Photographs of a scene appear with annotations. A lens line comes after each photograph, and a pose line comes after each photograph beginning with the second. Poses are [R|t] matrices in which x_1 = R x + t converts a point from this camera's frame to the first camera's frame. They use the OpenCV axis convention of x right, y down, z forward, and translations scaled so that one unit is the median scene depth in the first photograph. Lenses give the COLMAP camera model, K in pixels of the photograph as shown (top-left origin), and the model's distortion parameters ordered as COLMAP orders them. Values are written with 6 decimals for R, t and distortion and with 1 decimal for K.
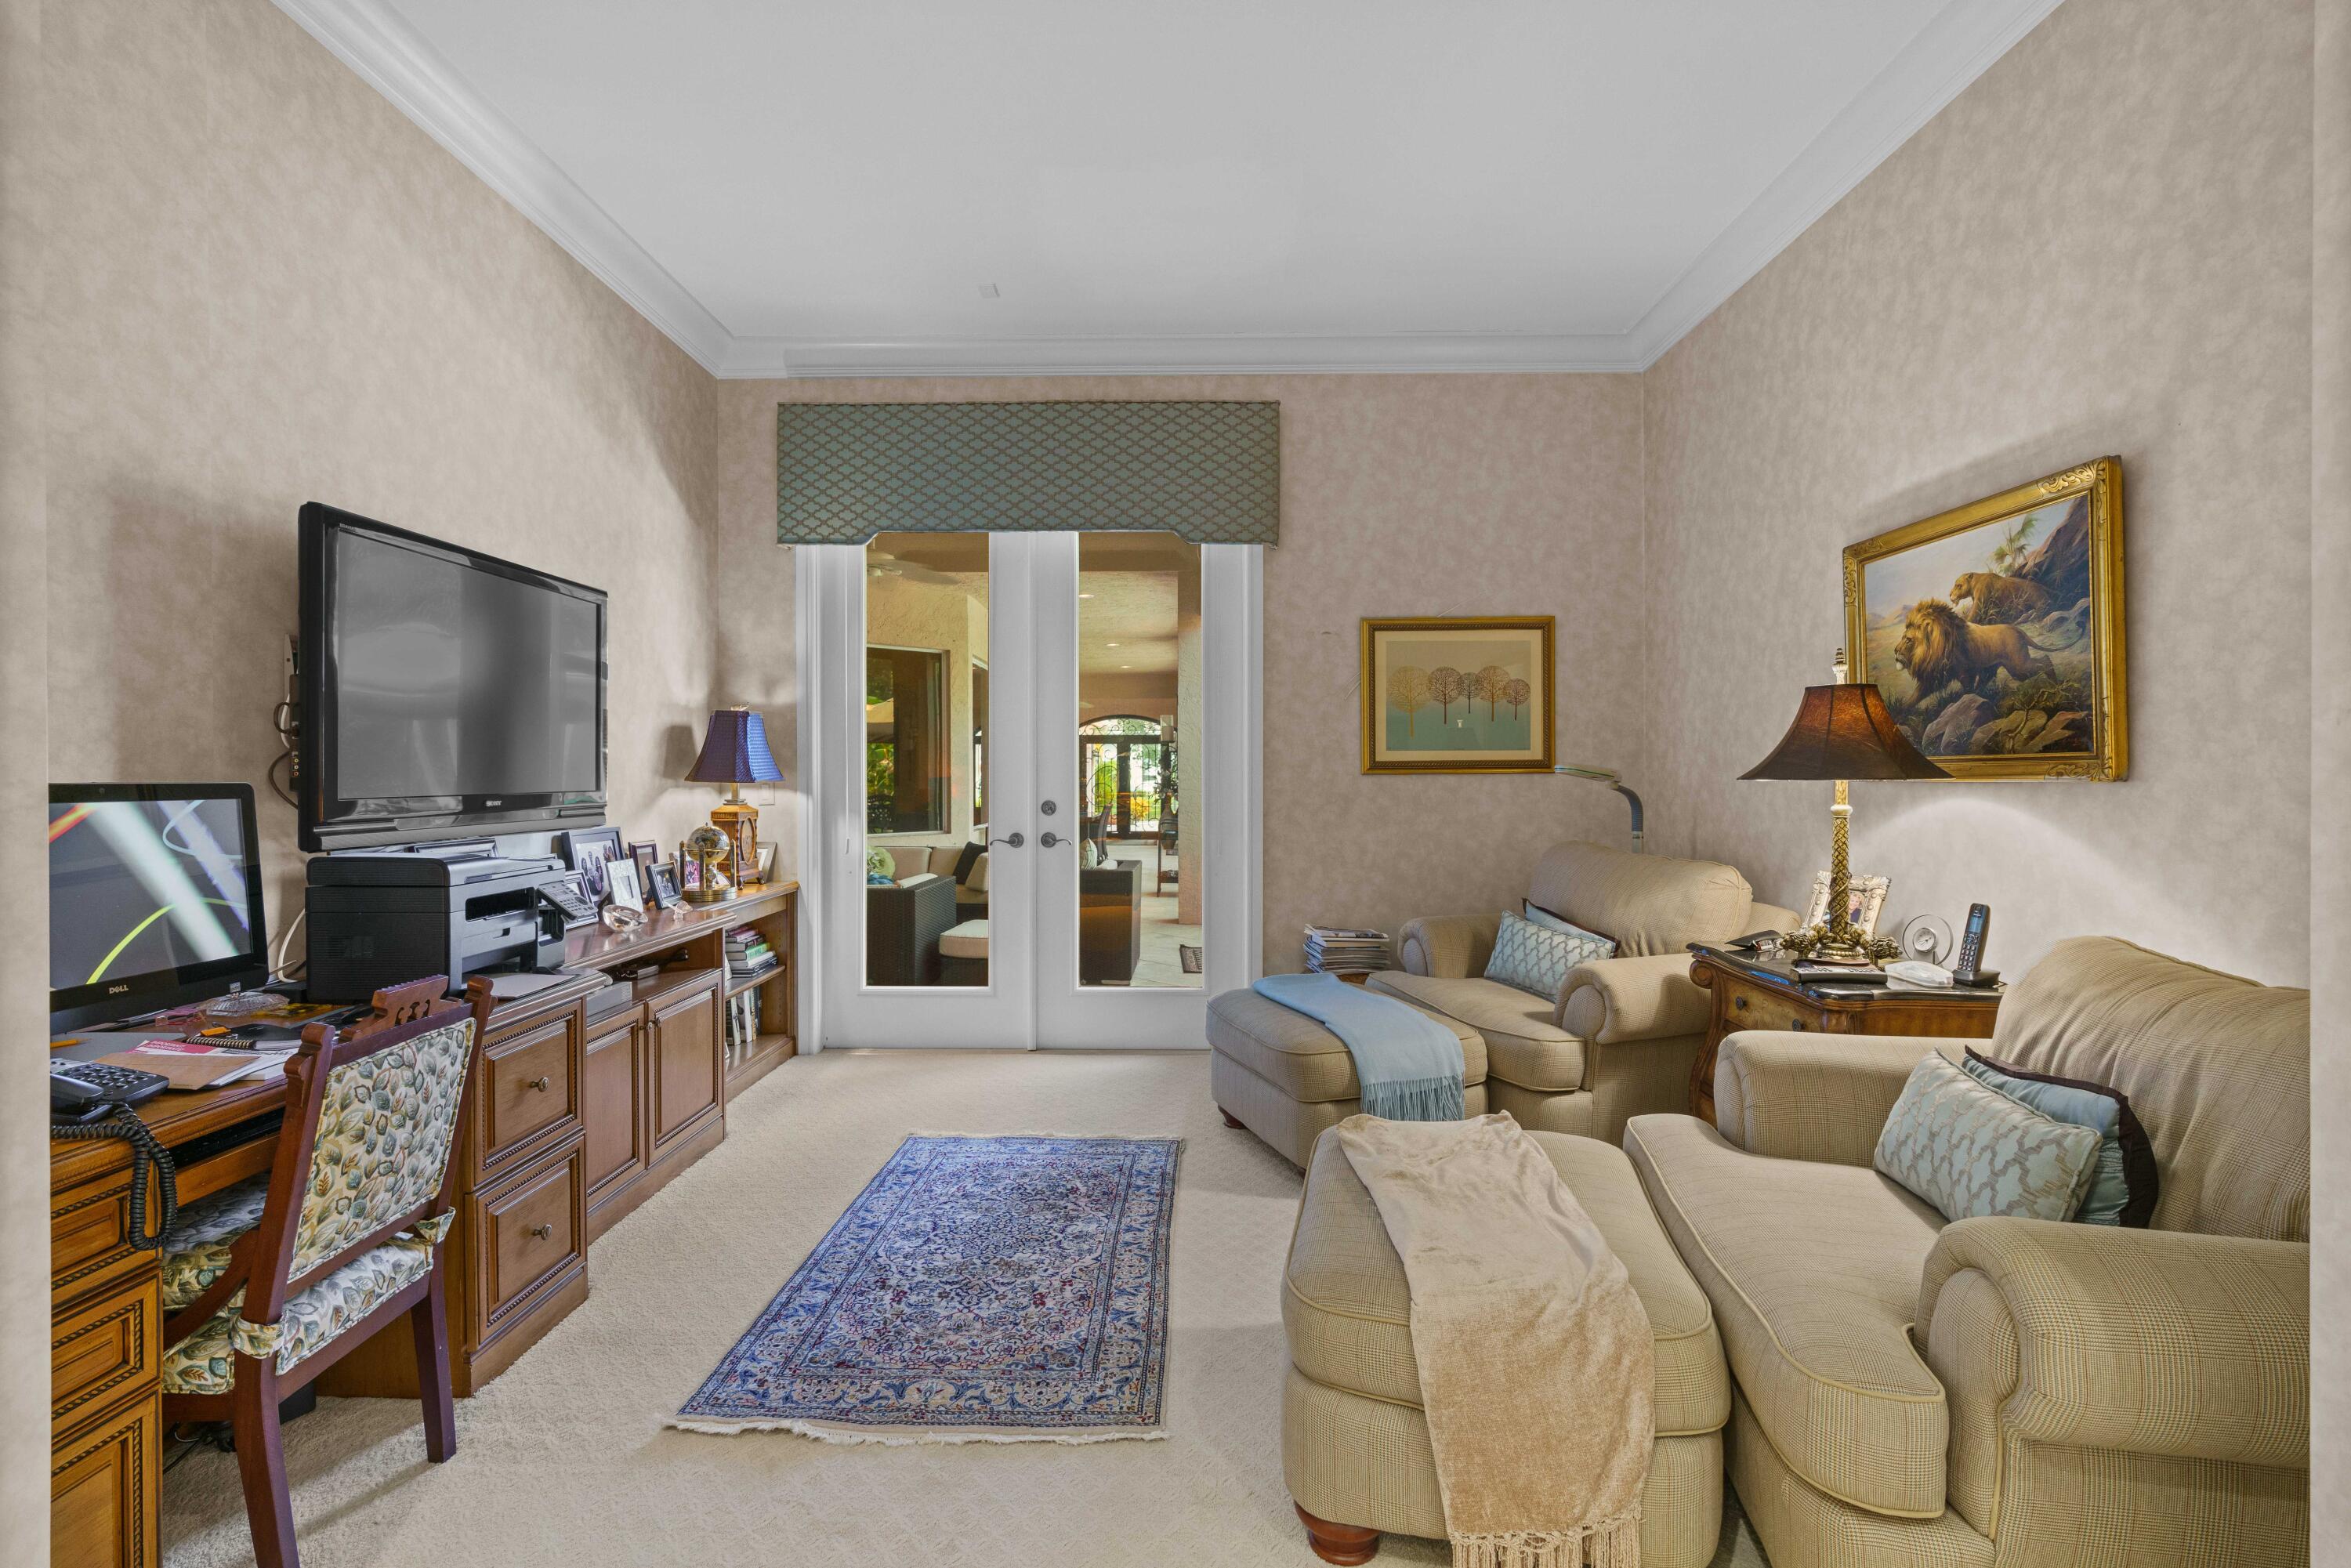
lens RADIAL K [[1052.3, 0, 1176.7], [0, 1052.3, 776.1], [0, 0, 1]] dist [-0.001806, 0.000864]
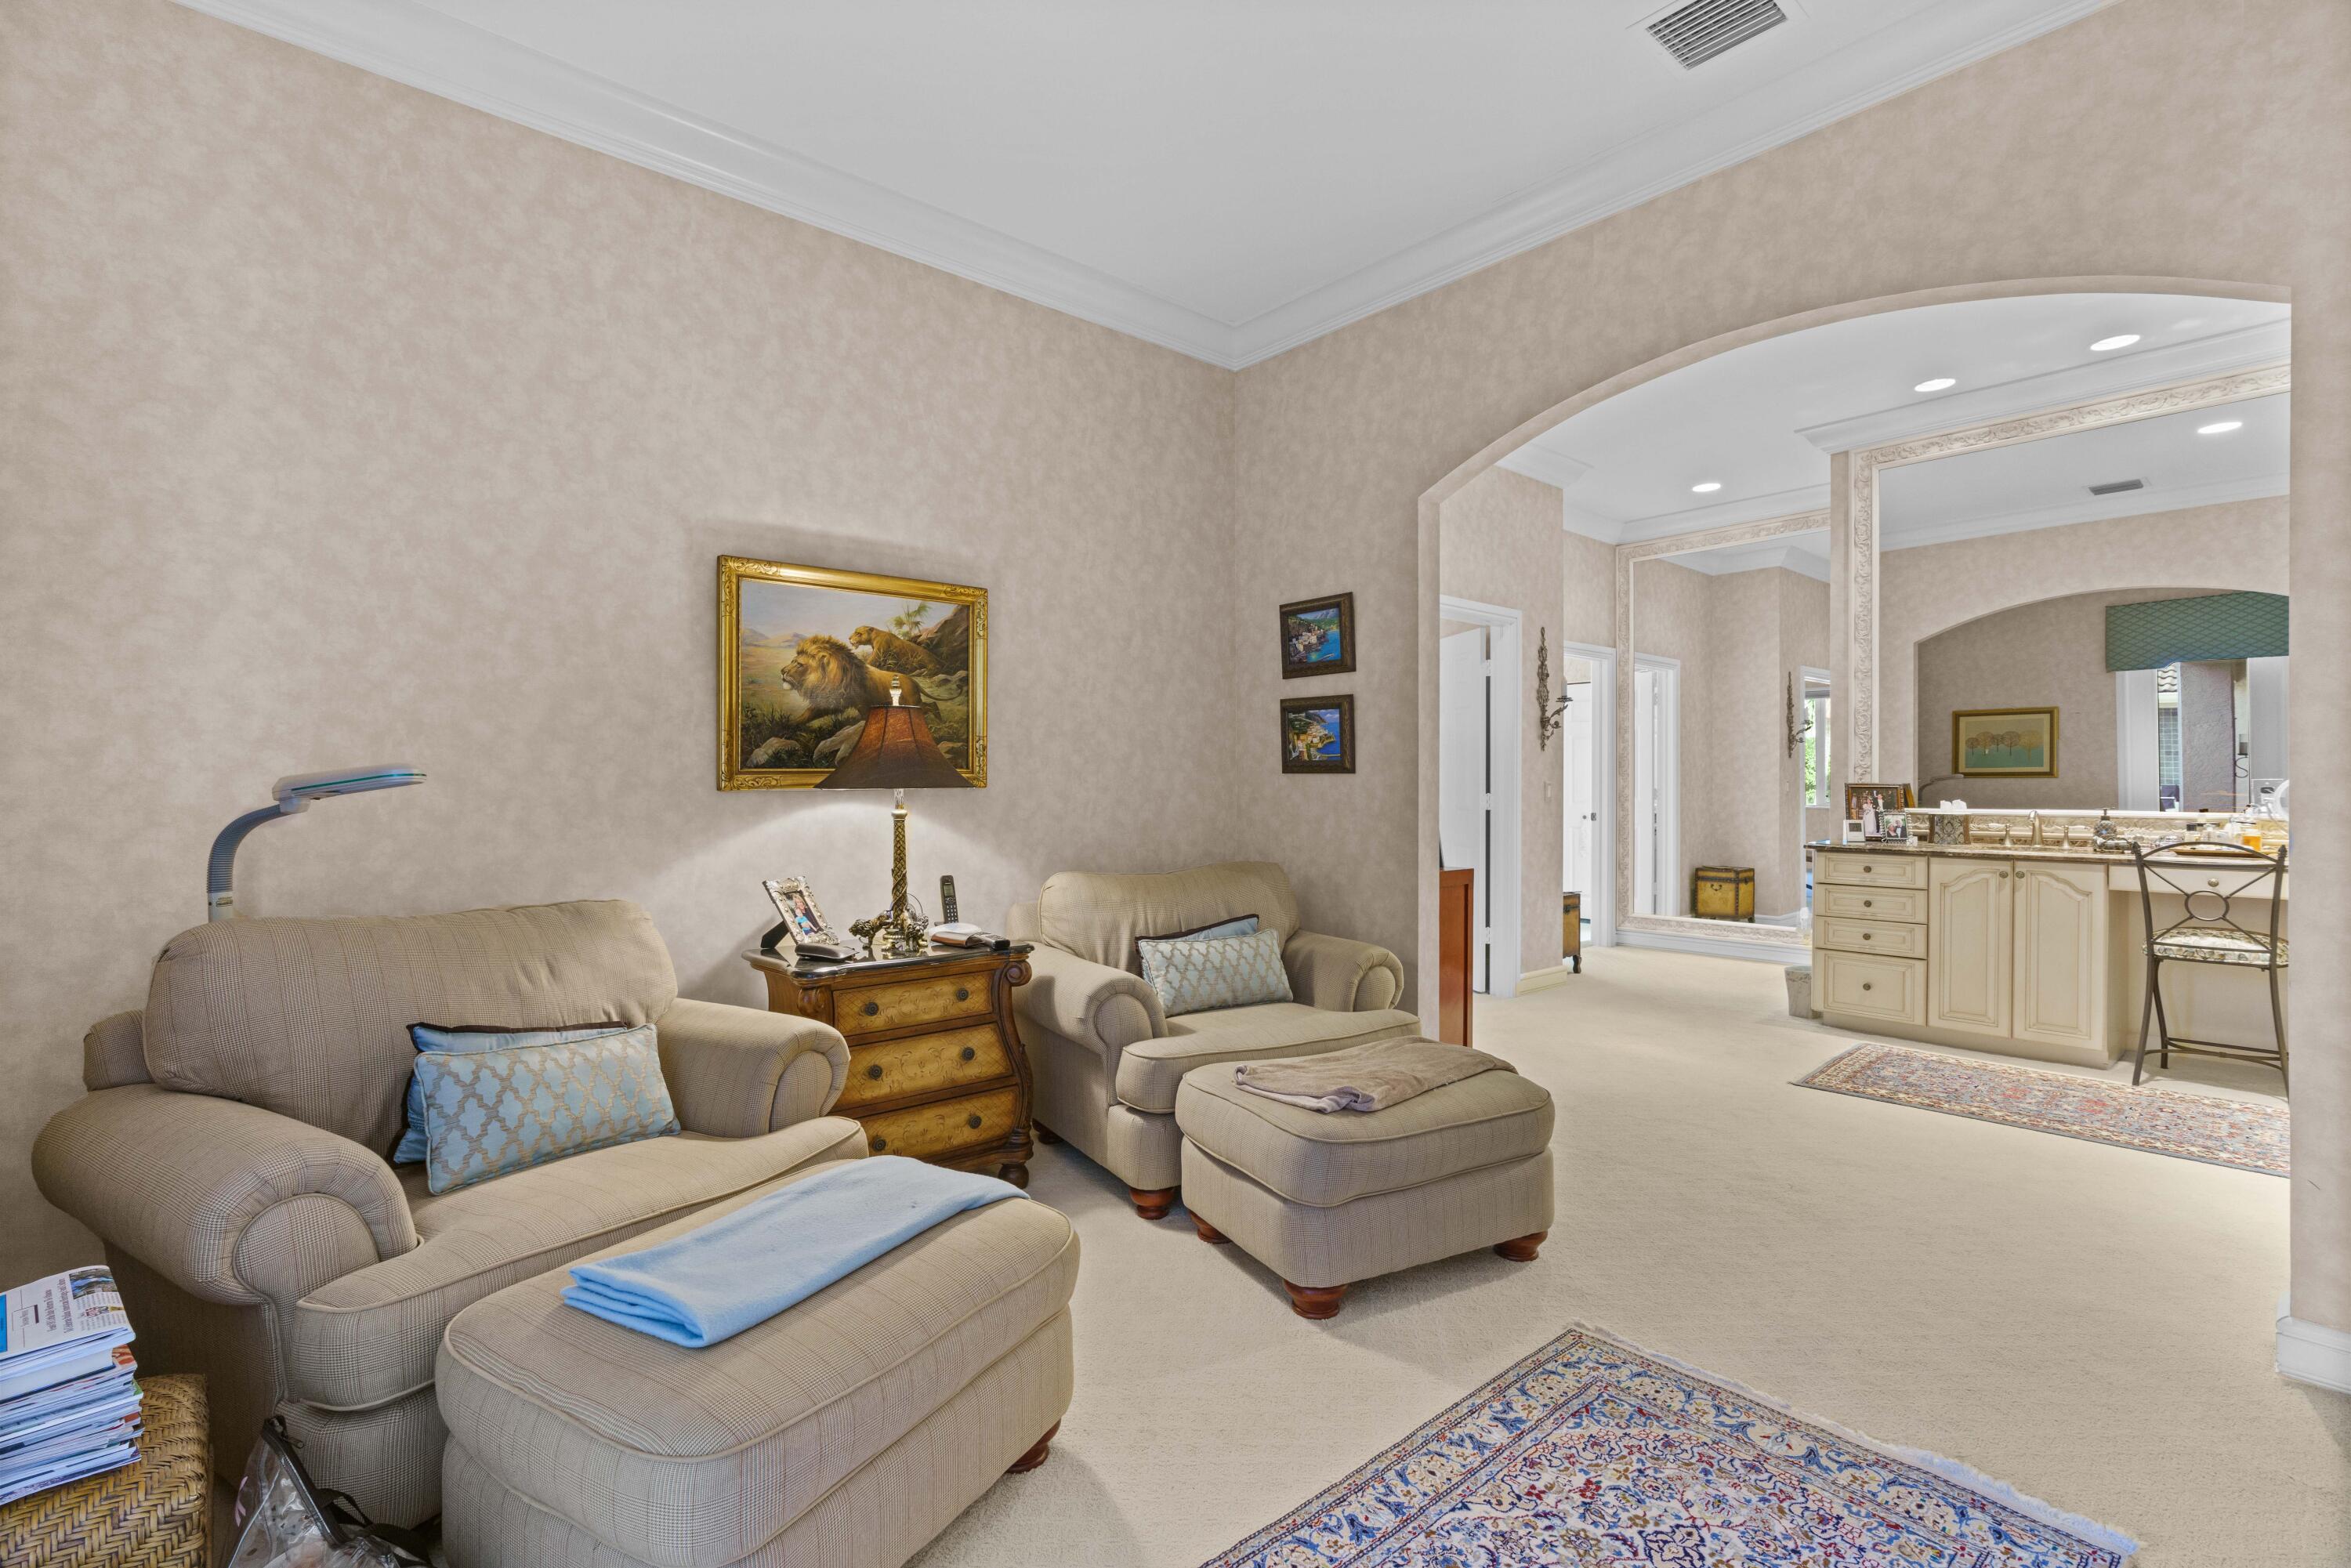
lens RADIAL K [[1052.3, 0, 1180.7], [0, 1052.3, 779.8], [0, 0, 1]] dist [-0.001806, 0.000864]
pose [[-0.663382, 0.007768, 0.748241, -0.506377], [0.008306, 0.999961, -0.003017, 0.000890], [-0.748235, 0.004213, -0.663420, 1.738141]]
